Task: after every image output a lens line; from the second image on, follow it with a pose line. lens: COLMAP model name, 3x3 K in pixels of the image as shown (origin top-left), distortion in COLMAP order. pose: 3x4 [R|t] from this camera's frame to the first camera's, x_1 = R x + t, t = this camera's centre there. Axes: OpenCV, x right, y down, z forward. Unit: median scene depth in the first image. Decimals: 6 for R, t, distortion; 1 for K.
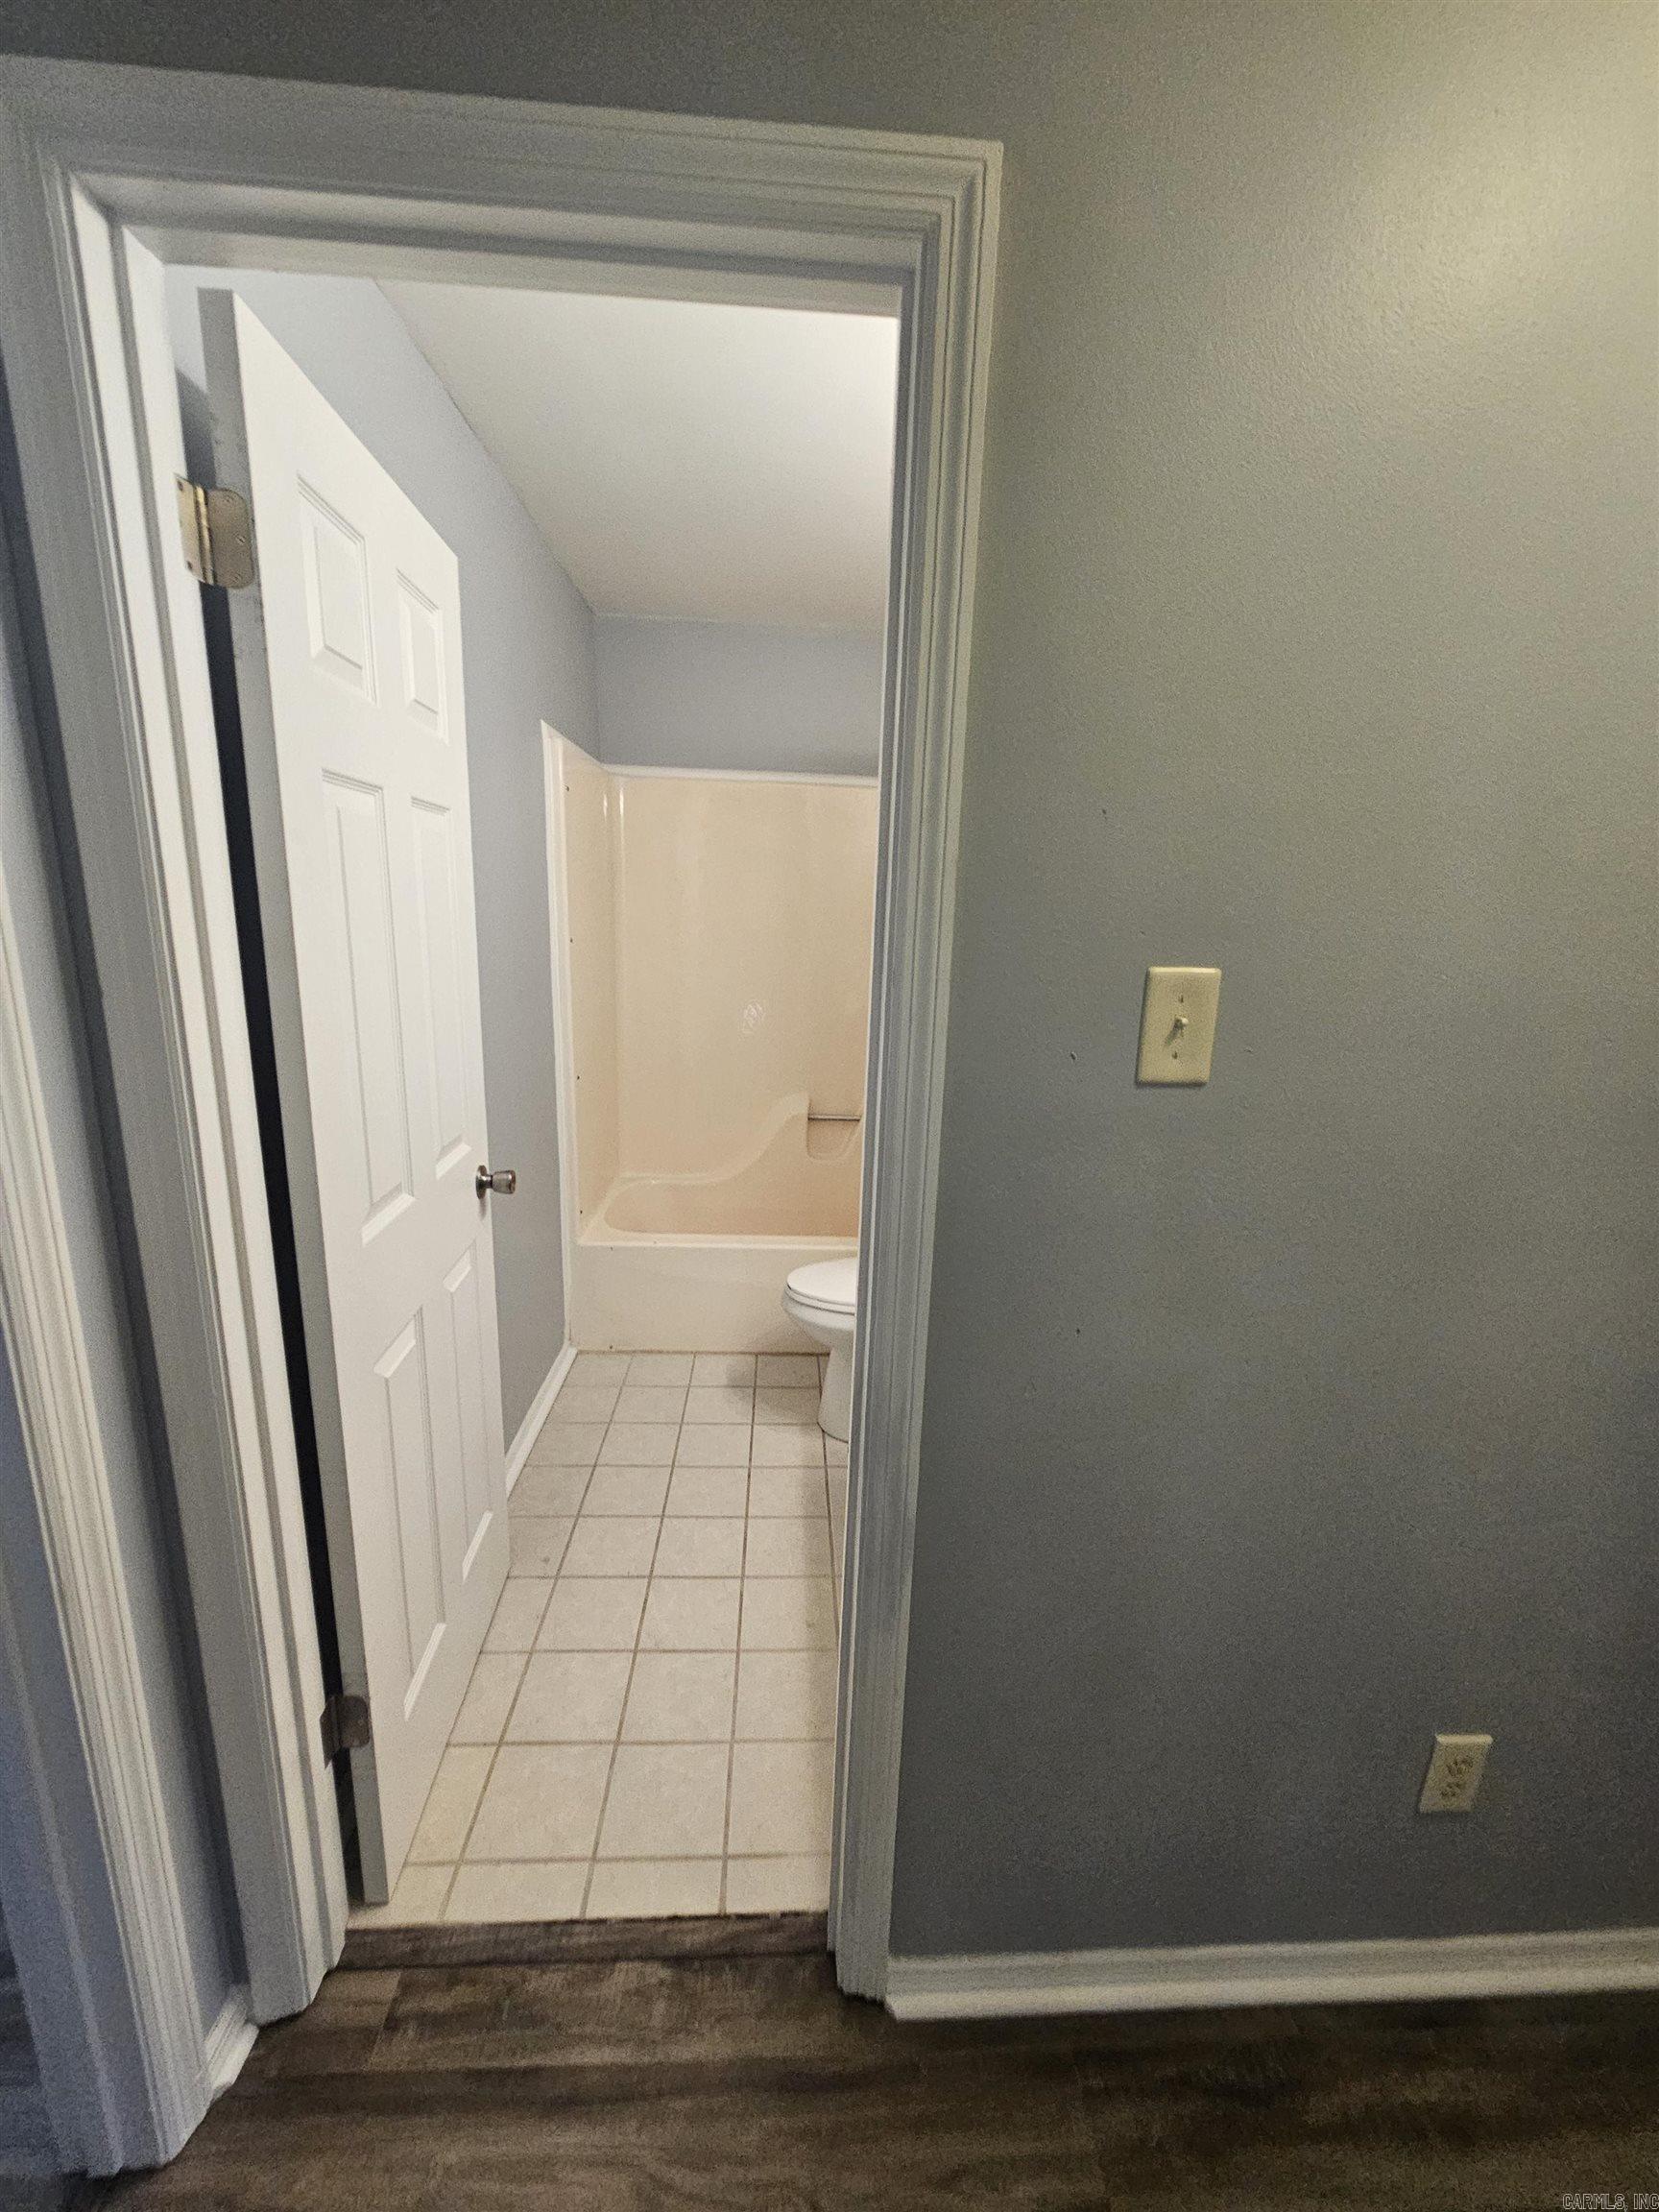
lens RADIAL K [[901.6, 0, 831.5], [0, 901.6, 1110.6], [0, 0, 1]] dist [-0.001595, 0.000001]
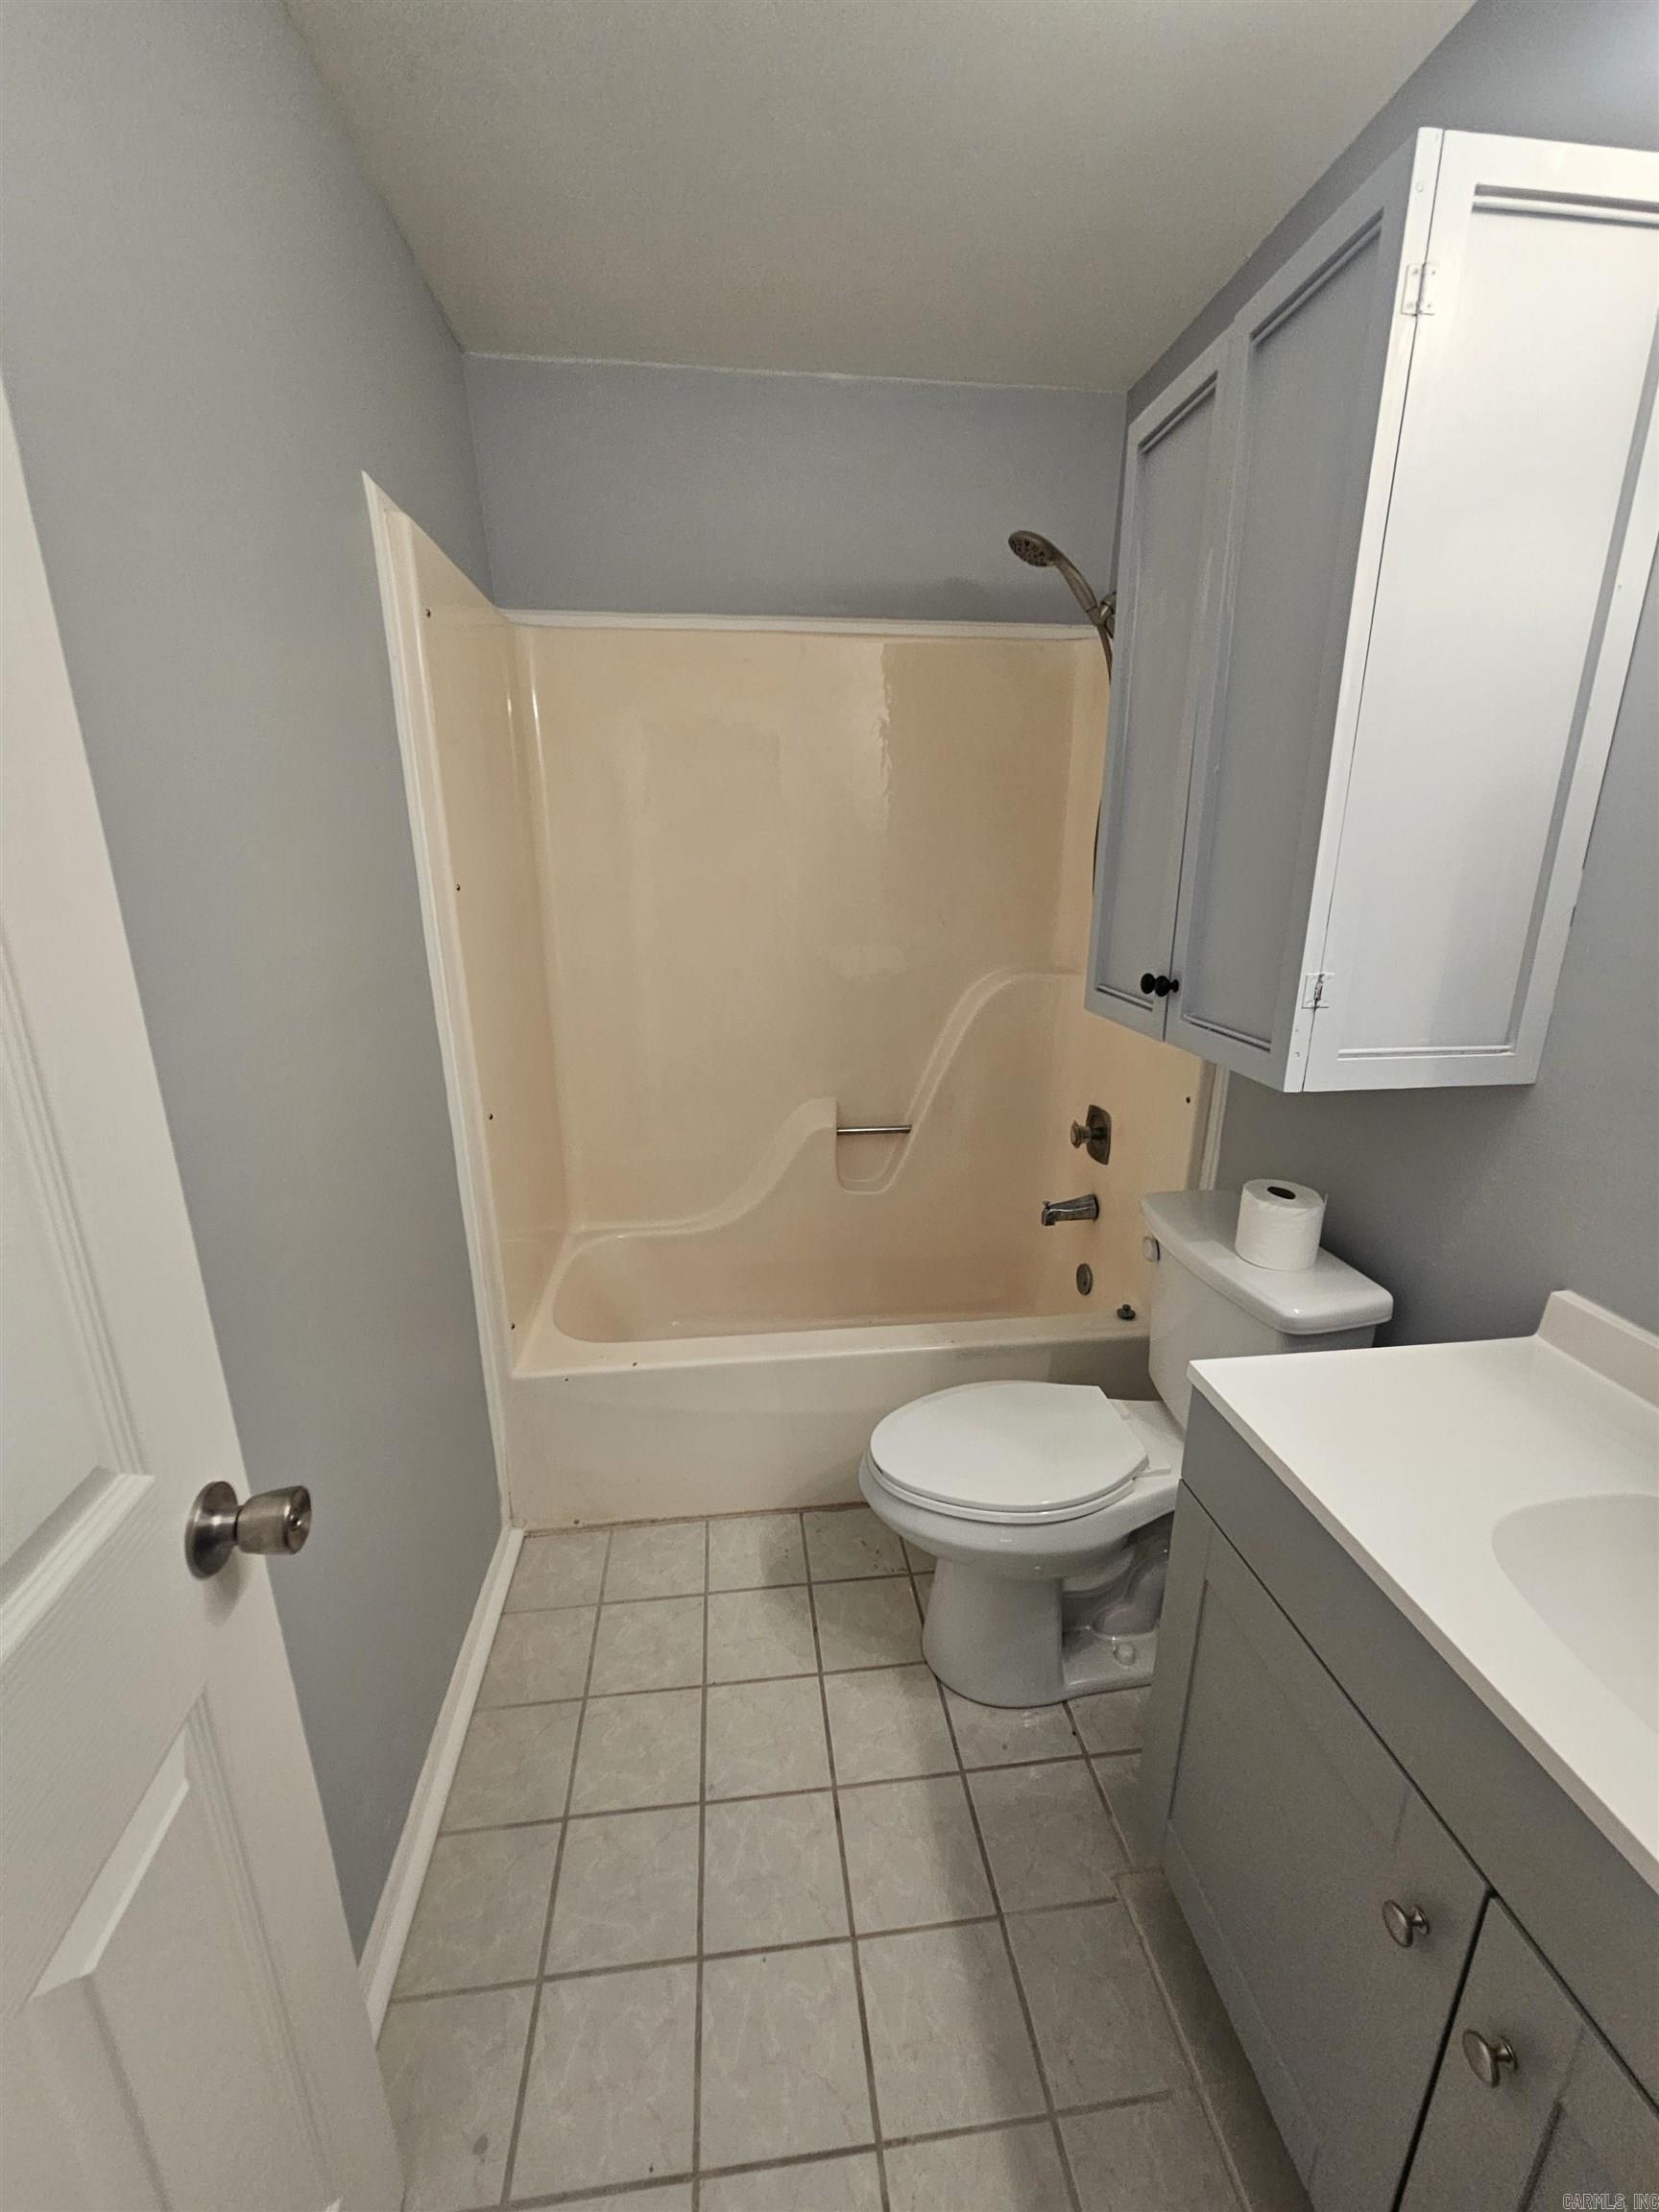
lens RADIAL K [[901.6, 0, 831.5], [0, 901.6, 1110.6], [0, 0, 1]] dist [-0.001595, 0.000001]
pose [[0.996917, -0.057223, 0.053683, -0.082475], [0.053781, 0.996531, 0.063506, -0.066406], [-0.057131, -0.060423, 0.996537, 0.373013]]
